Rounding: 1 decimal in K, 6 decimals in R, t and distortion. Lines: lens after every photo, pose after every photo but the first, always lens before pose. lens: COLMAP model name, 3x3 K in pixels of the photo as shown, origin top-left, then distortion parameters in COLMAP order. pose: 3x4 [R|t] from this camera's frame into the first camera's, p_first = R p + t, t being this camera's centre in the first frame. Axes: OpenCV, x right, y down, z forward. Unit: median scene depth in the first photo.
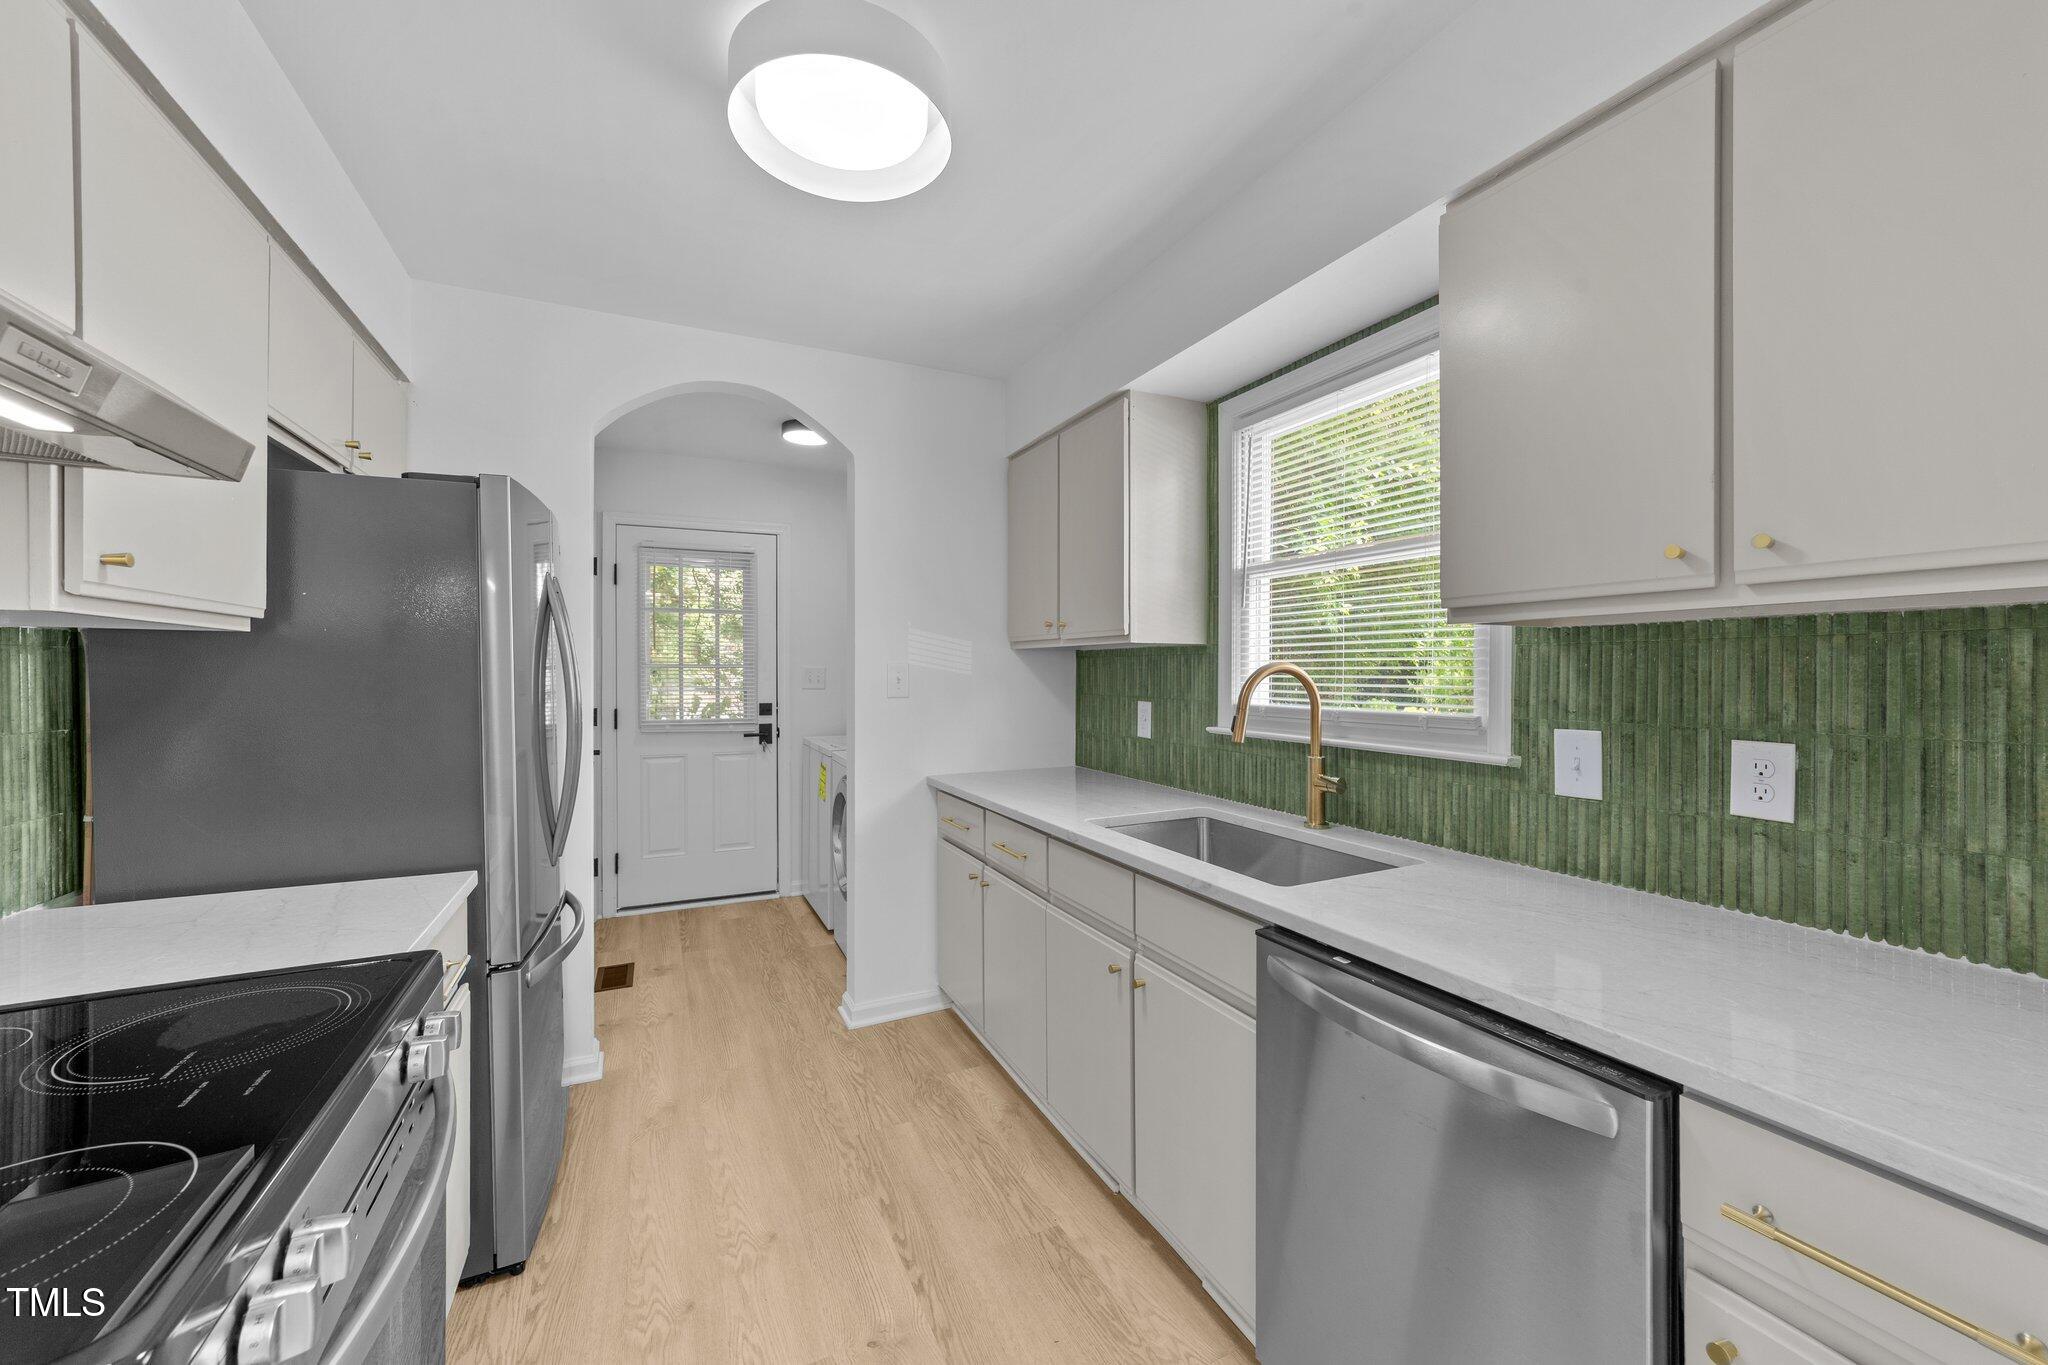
lens RADIAL K [[791.0, 0, 1022.7], [0, 791.0, 653.9], [0, 0, 1]] dist [0.002447, 0.000090]
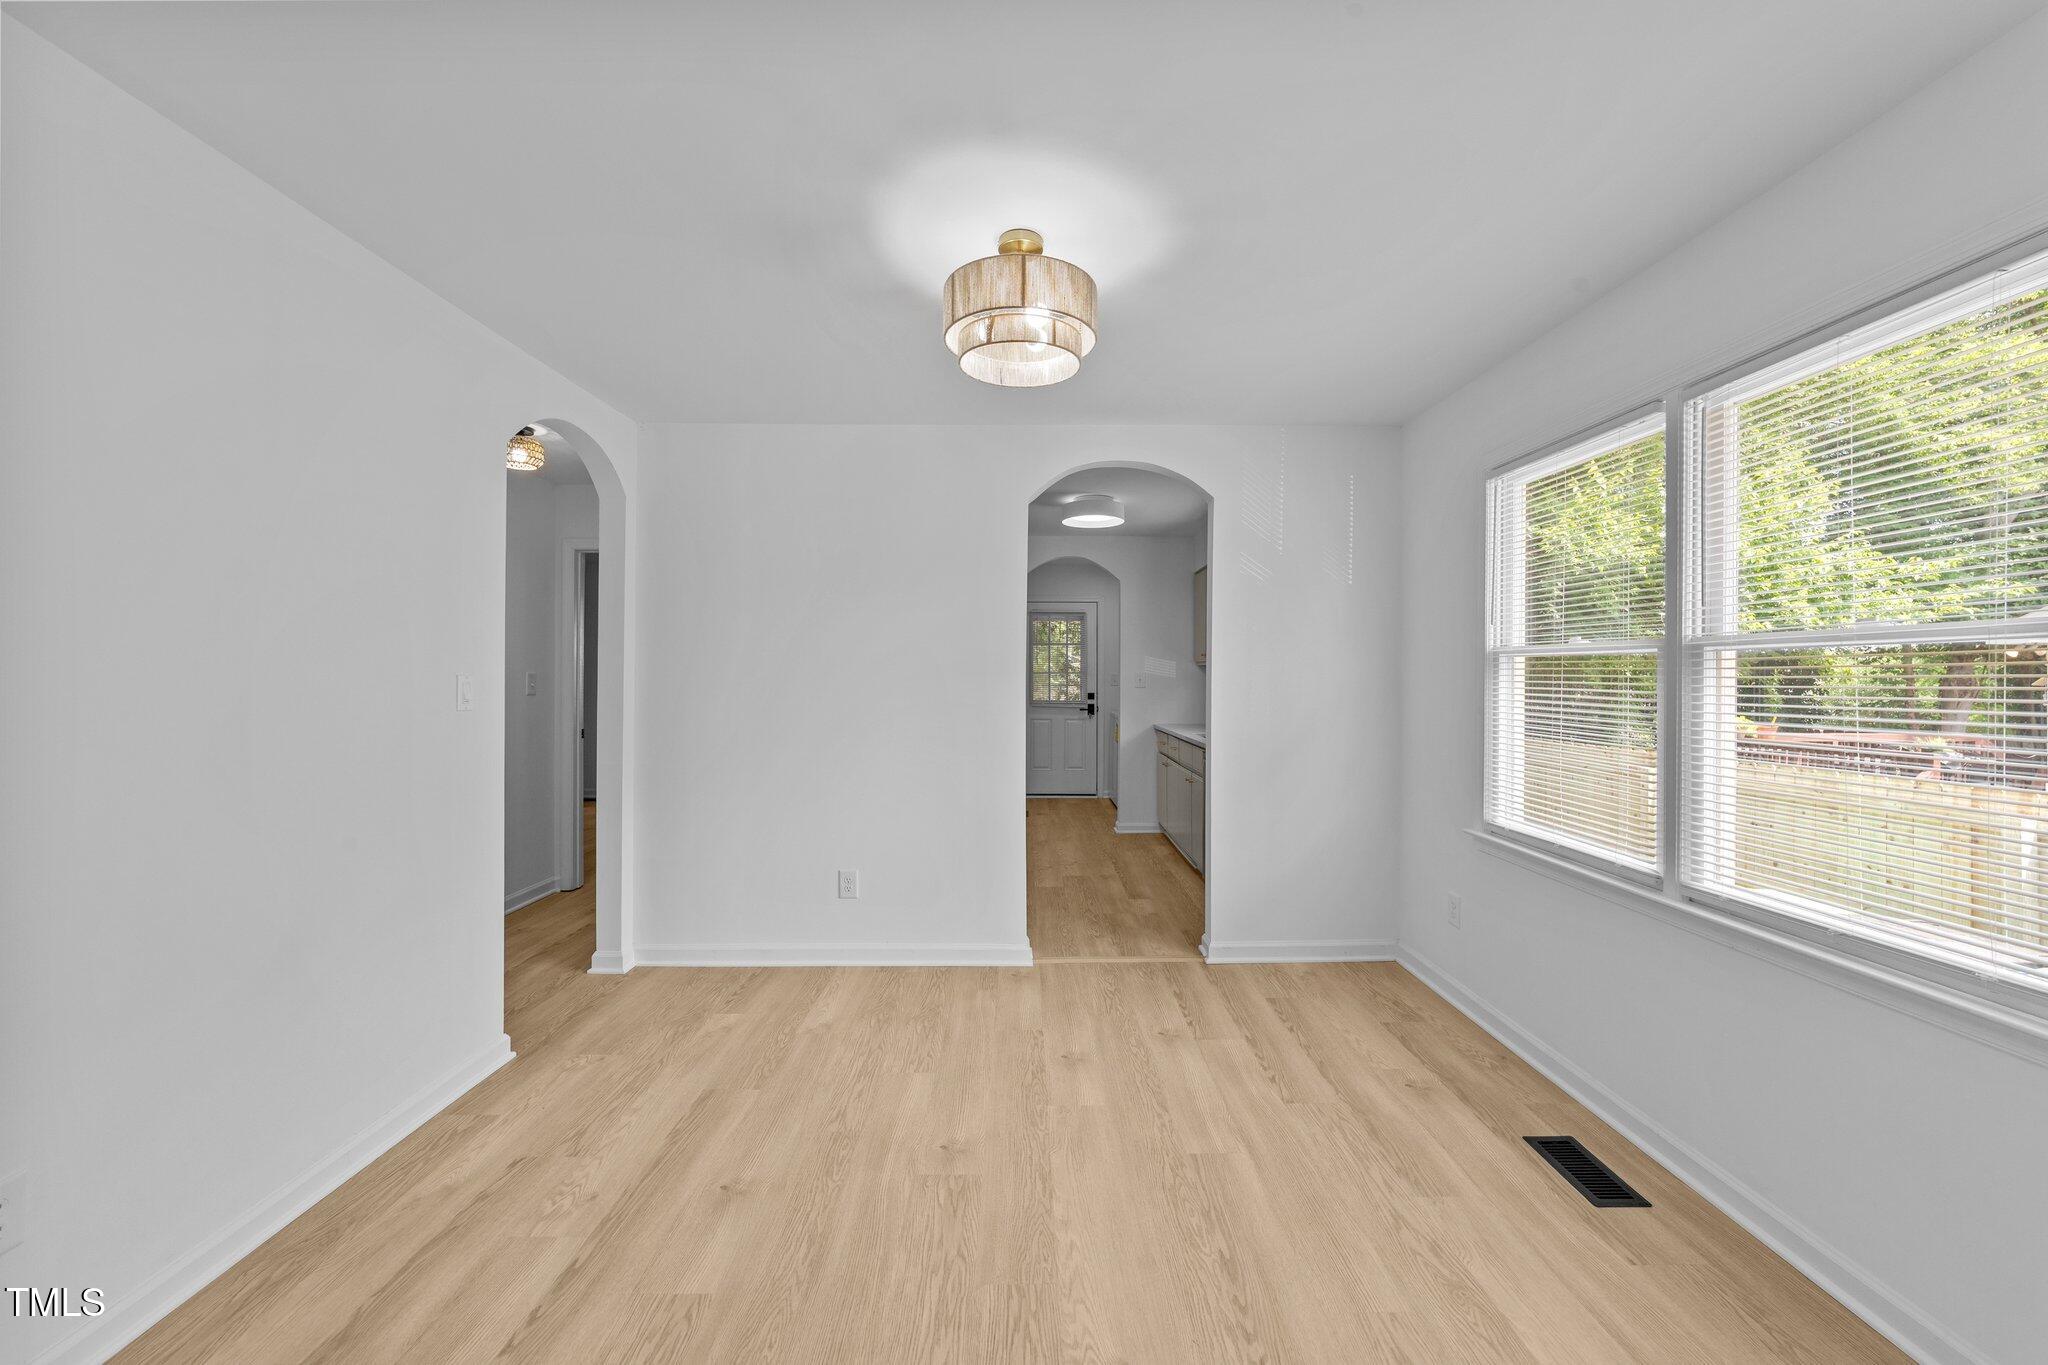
lens RADIAL K [[791.0, 0, 1026.4], [0, 791.0, 674.8], [0, 0, 1]] dist [0.002447, 0.000090]
pose [[0.906900, 0.018229, -0.420952, 0.316799], [-0.014762, 0.999825, 0.011492, 0.001088], [0.421088, -0.004208, 0.907010, -0.744635]]
